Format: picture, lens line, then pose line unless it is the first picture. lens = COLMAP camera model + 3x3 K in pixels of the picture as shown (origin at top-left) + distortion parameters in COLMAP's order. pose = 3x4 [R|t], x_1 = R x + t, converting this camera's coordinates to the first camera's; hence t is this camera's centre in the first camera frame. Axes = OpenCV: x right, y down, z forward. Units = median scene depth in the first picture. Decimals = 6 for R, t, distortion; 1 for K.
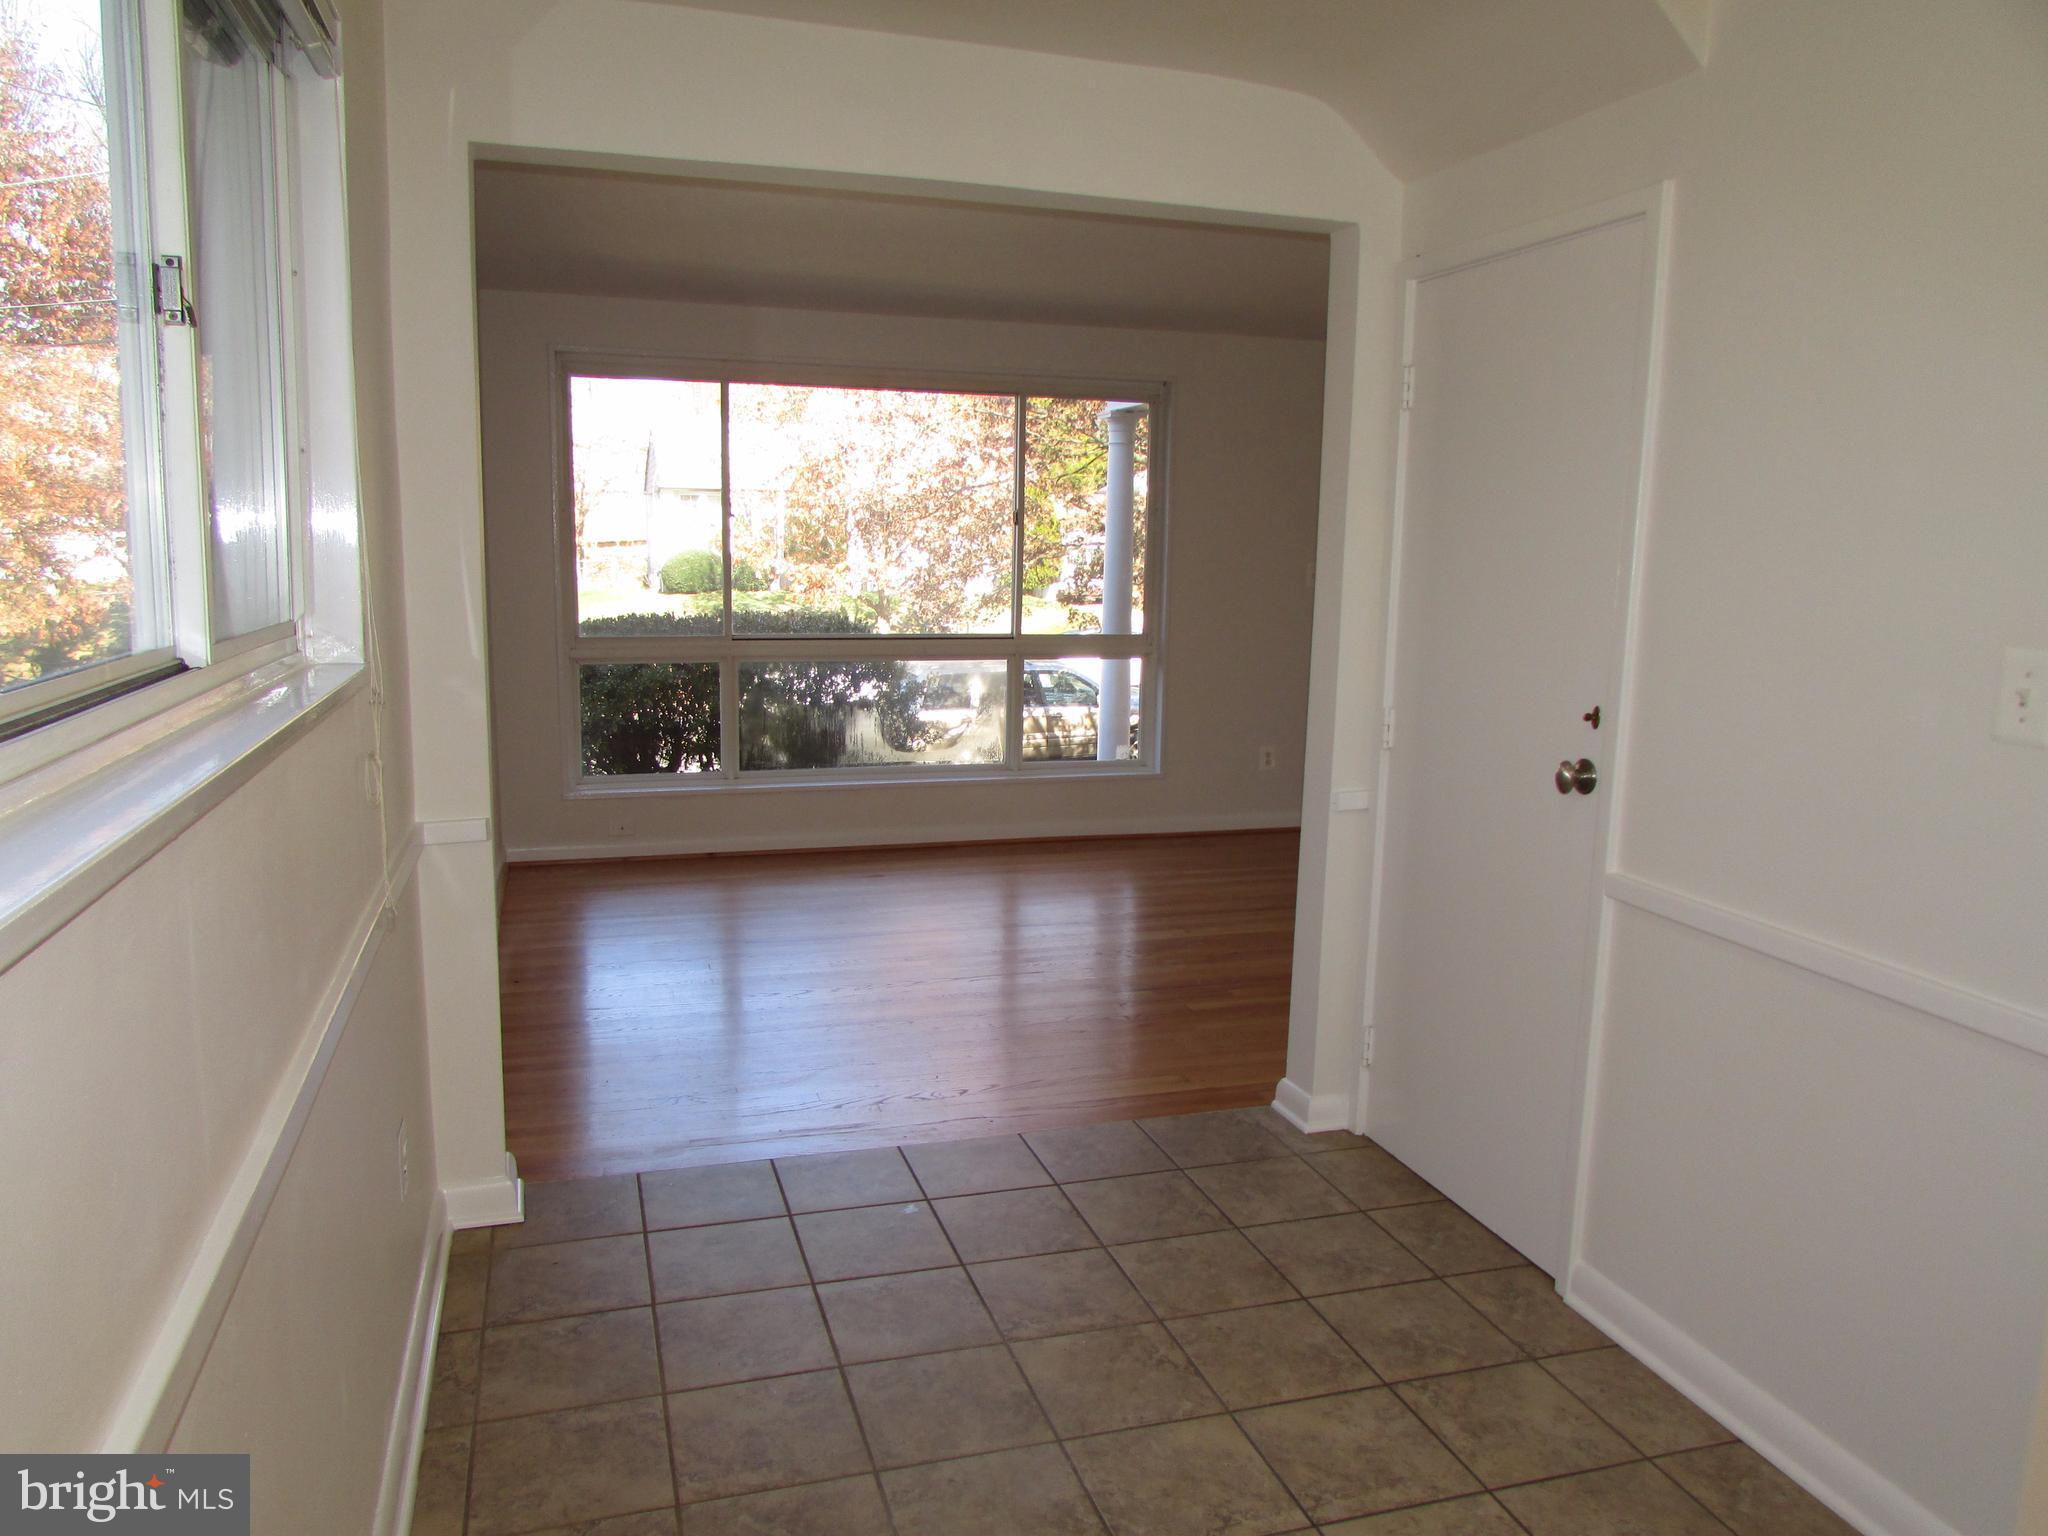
lens RADIAL K [[1476.1, 0, 1020.1], [0, 1476.1, 767.8], [0, 0, 1]] dist [-0.010964, -0.006058]
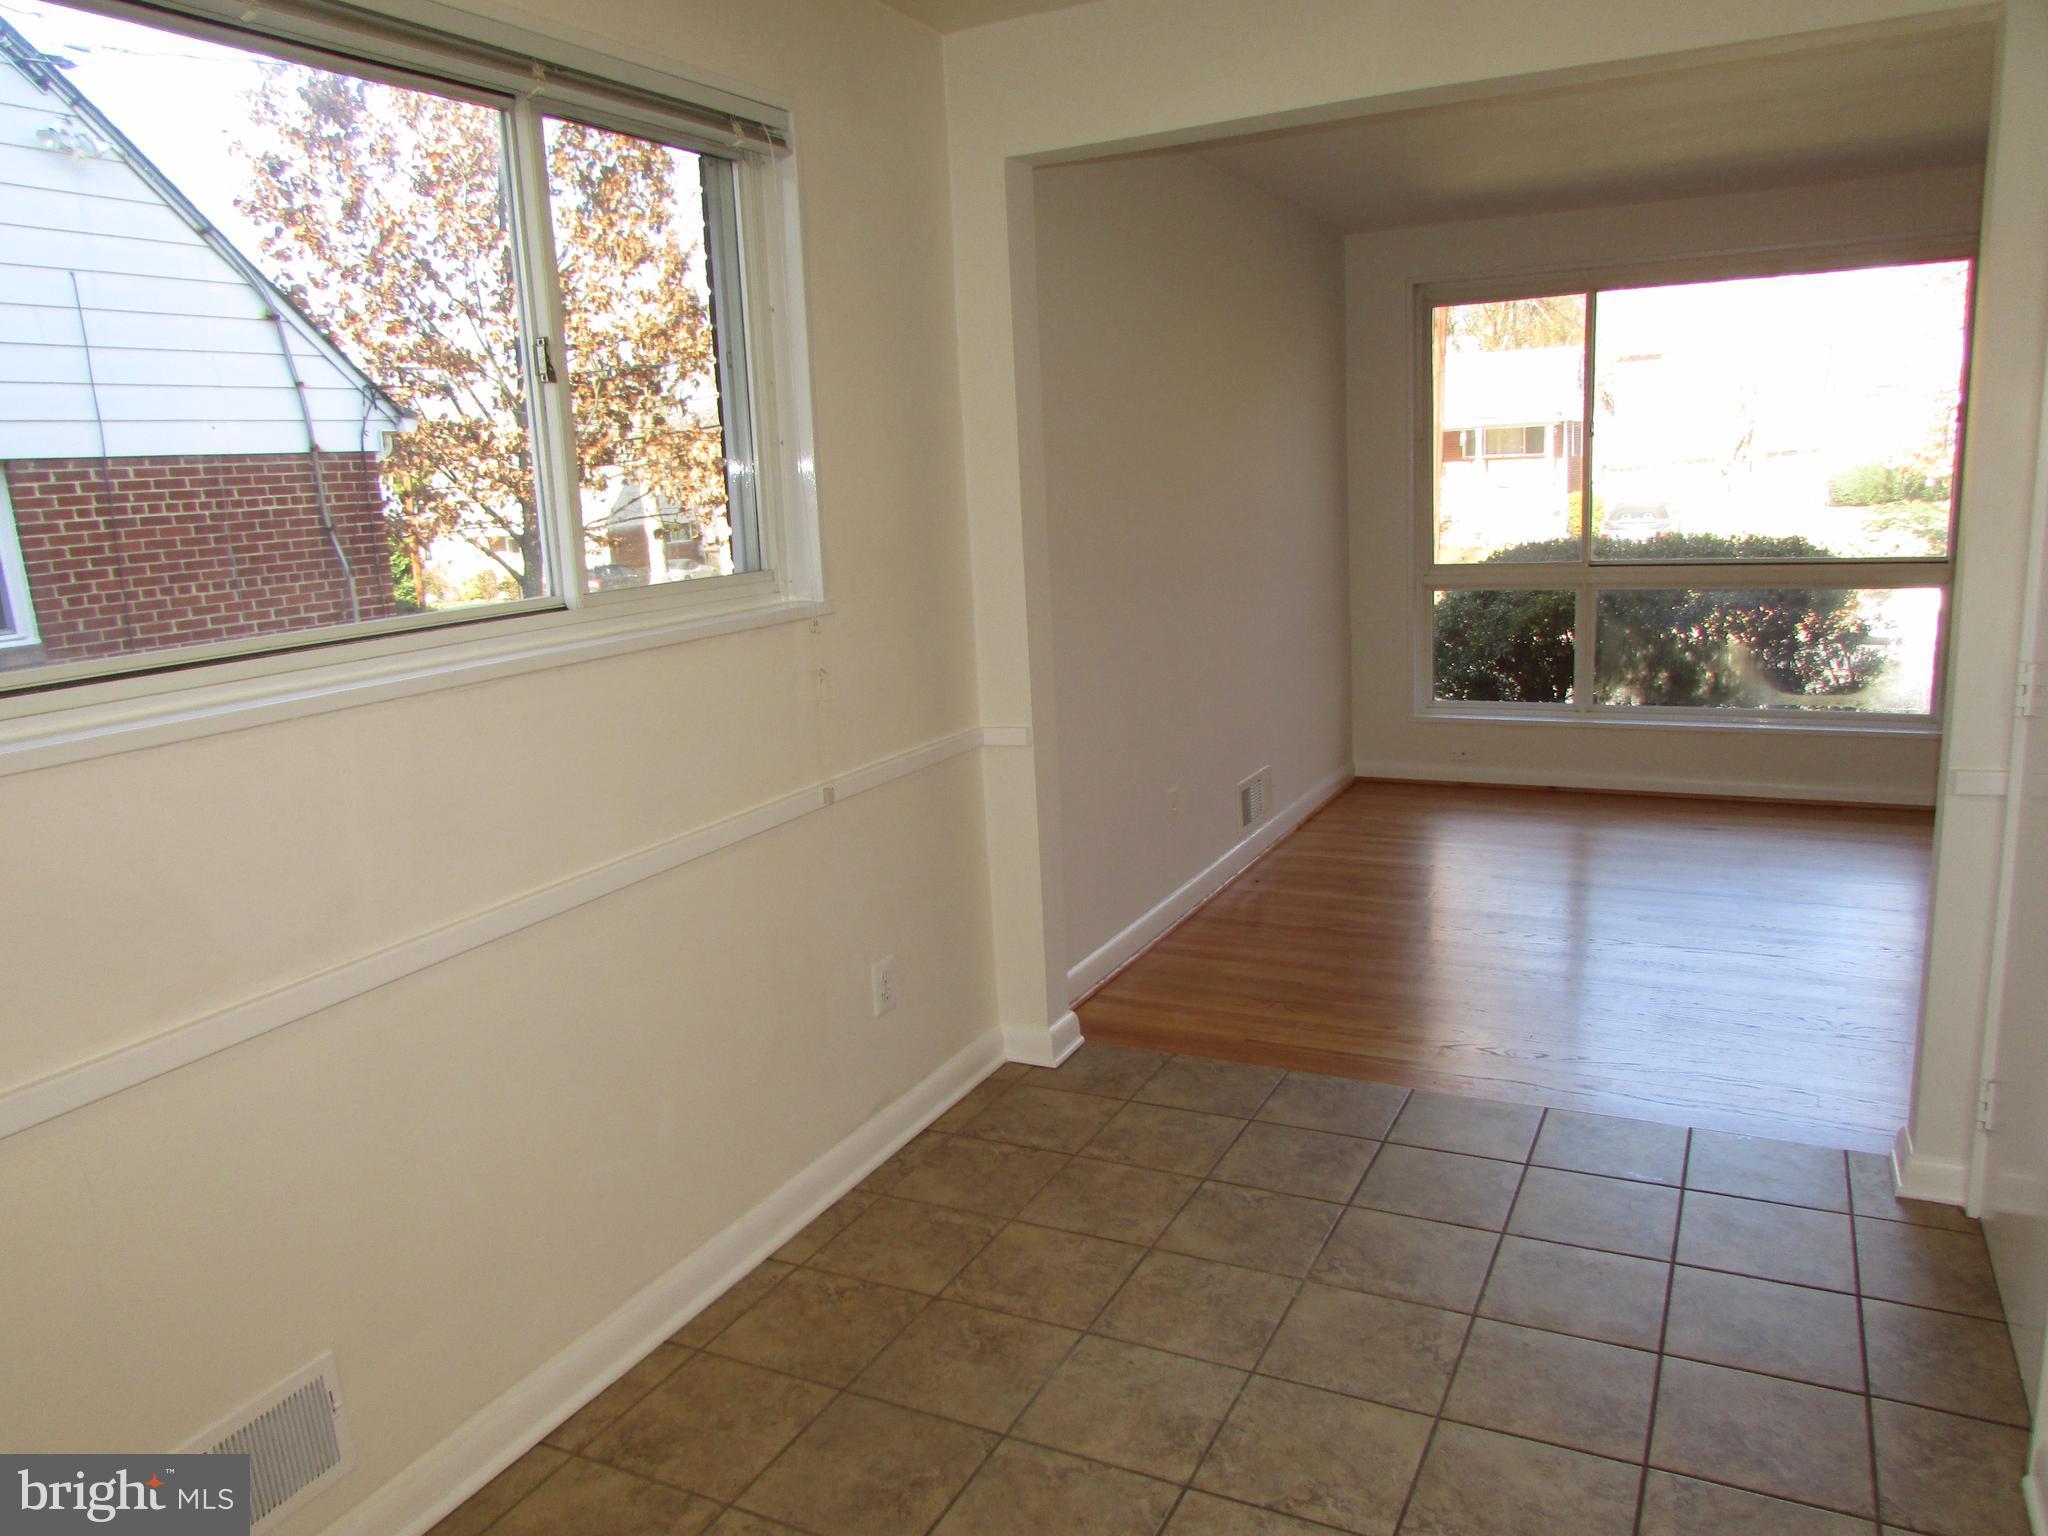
lens RADIAL K [[1476.1, 0, 1020.1], [0, 1476.1, 767.8], [0, 0, 1]] dist [-0.010964, -0.006058]
pose [[0.720668, 0.086123, -0.687910, 0.244036], [-0.049125, 0.996103, 0.073243, -0.010495], [0.691538, -0.018990, 0.722090, 0.069823]]
